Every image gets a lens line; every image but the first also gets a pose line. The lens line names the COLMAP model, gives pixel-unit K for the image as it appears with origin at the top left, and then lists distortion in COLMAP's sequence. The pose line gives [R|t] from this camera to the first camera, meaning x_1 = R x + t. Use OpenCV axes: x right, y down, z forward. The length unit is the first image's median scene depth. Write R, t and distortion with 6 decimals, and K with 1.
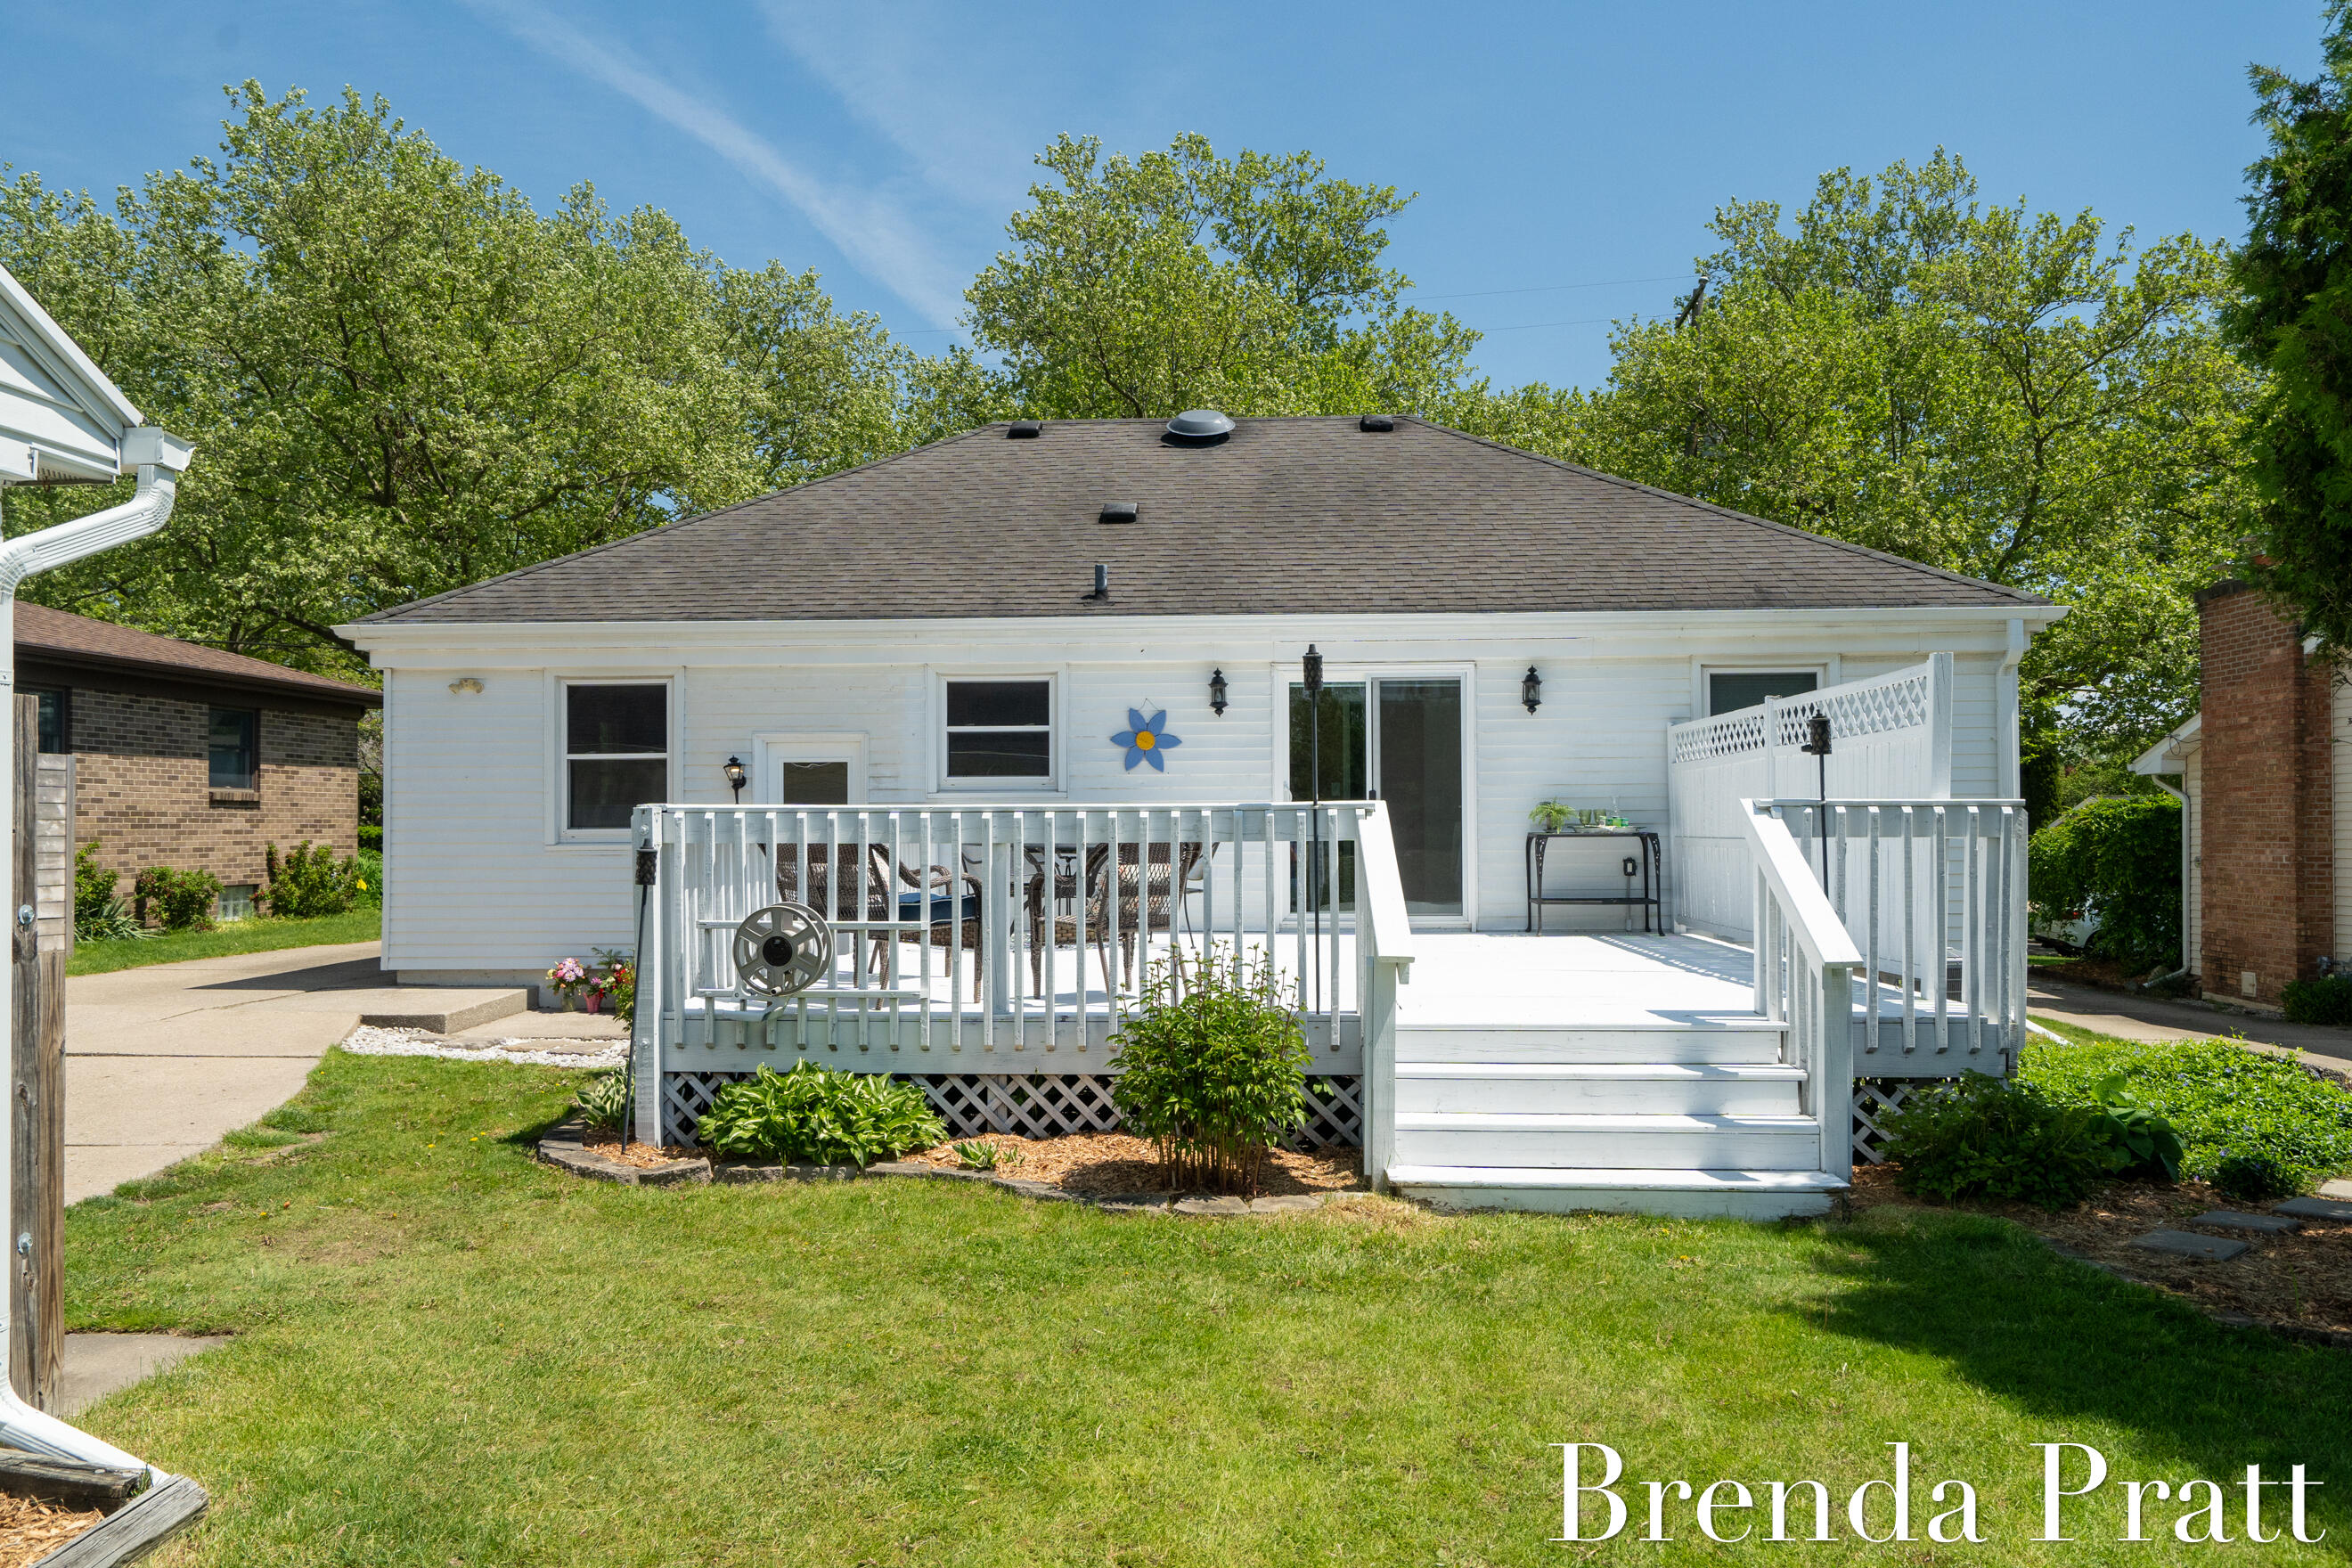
lens RADIAL K [[1675.4, 0, 1172.7], [0, 1675.4, 793.8], [0, 0, 1]] dist [-0.009723, 0.001359]
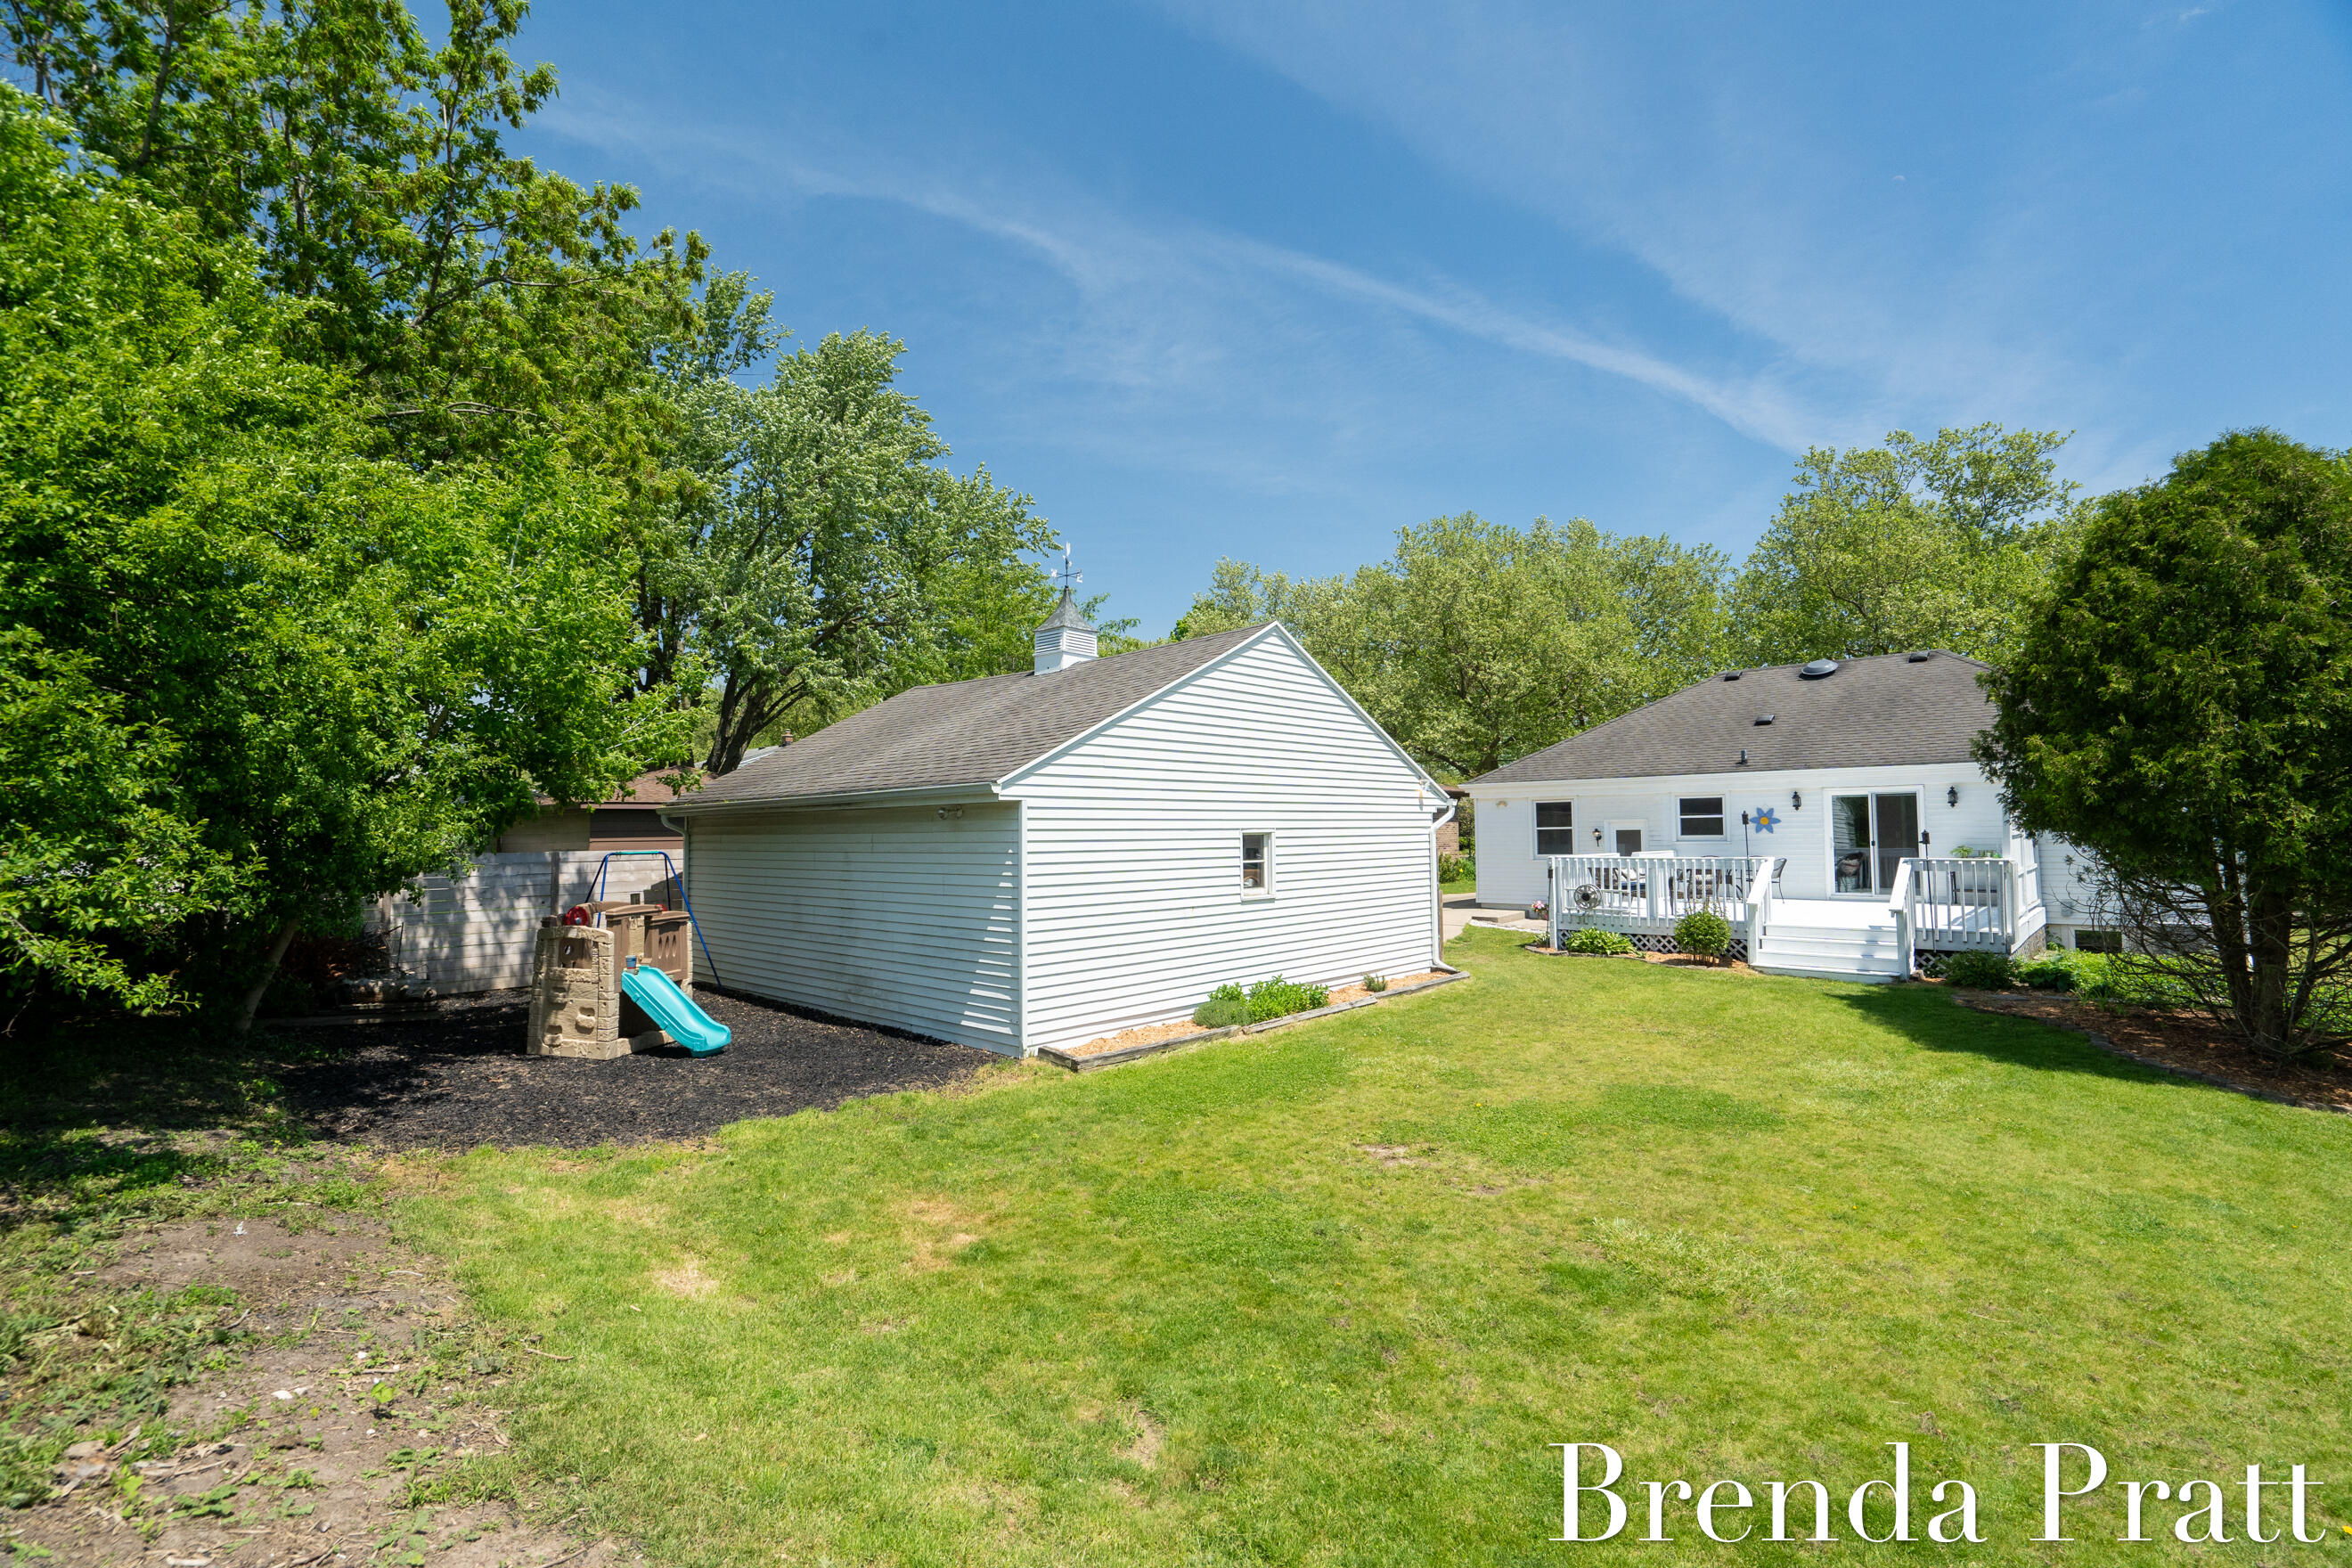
lens RADIAL K [[1087.5, 0, 1173.1], [0, 1087.5, 792.1], [0, 0, 1]] dist [-0.008718, 0.003797]
pose [[0.775192, -0.025626, -0.631206, 0.317155], [0.018990, 0.999671, -0.017263, -0.062721], [0.631440, 0.001396, 0.775423, -0.792532]]
